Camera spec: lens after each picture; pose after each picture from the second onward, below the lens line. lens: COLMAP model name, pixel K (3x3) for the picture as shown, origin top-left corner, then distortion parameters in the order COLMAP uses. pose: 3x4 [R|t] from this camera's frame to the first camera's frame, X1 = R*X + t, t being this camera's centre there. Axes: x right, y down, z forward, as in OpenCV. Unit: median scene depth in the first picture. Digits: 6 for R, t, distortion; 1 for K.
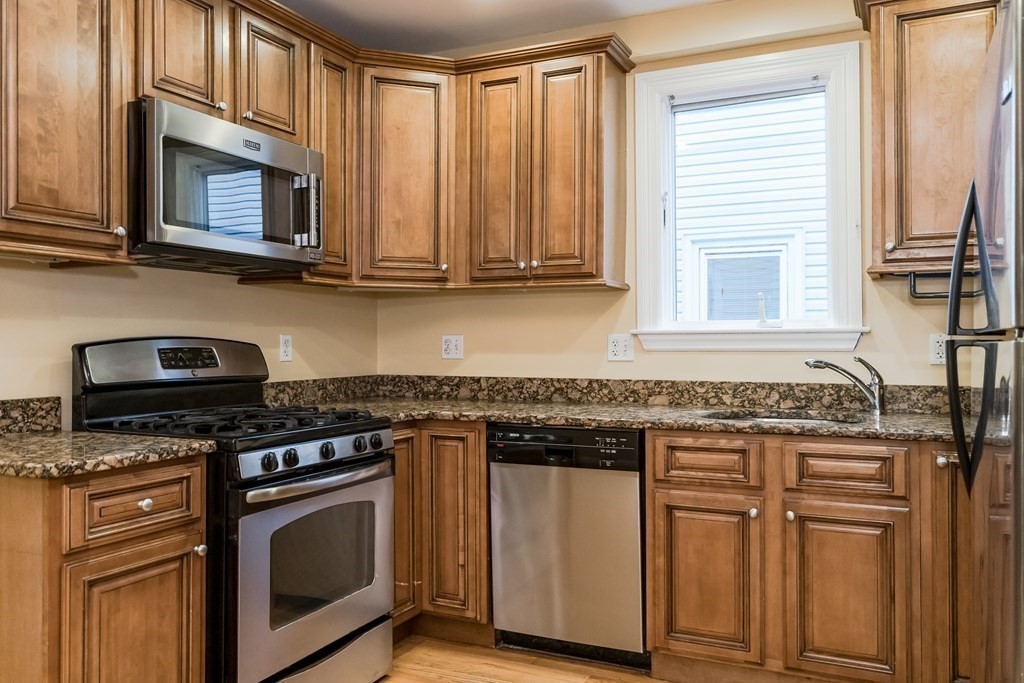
lens RADIAL K [[769.5, 0, 513.6], [0, 769.5, 335.3], [0, 0, 1]] dist [-0.006610, -0.004575]
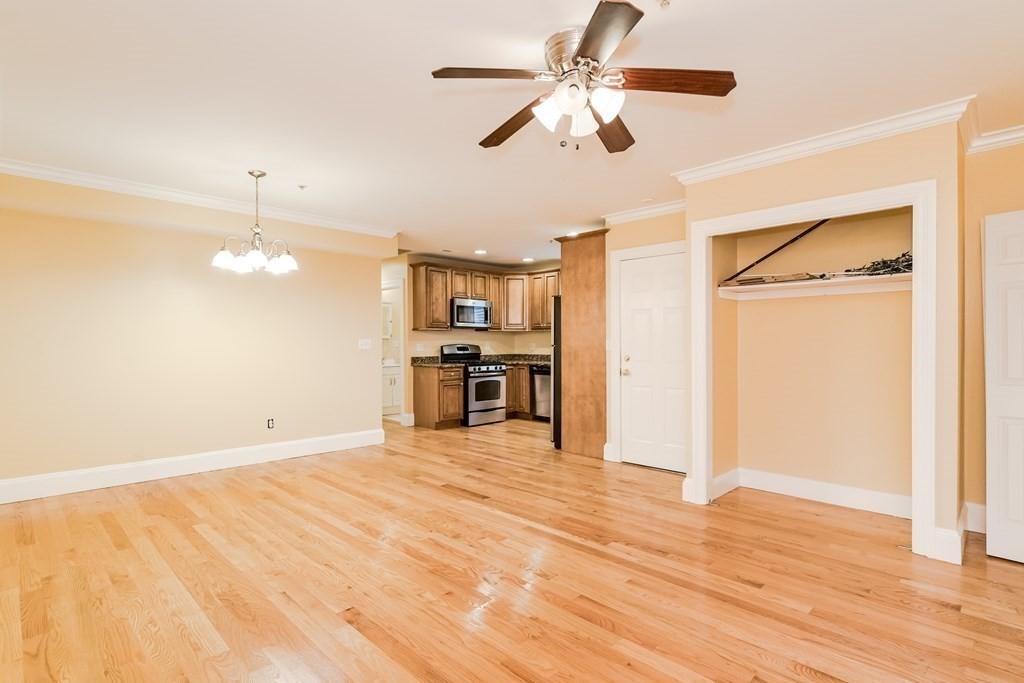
lens RADIAL K [[501.8, 0, 511.6], [0, 501.8, 343.2], [0, 0, 1]] dist [0.000378, -0.000004]
pose [[0.931870, 0.003989, -0.362771, 0.926279], [0.001819, 0.999876, 0.015669, -0.048978], [0.362788, -0.015261, 0.931747, -1.672964]]
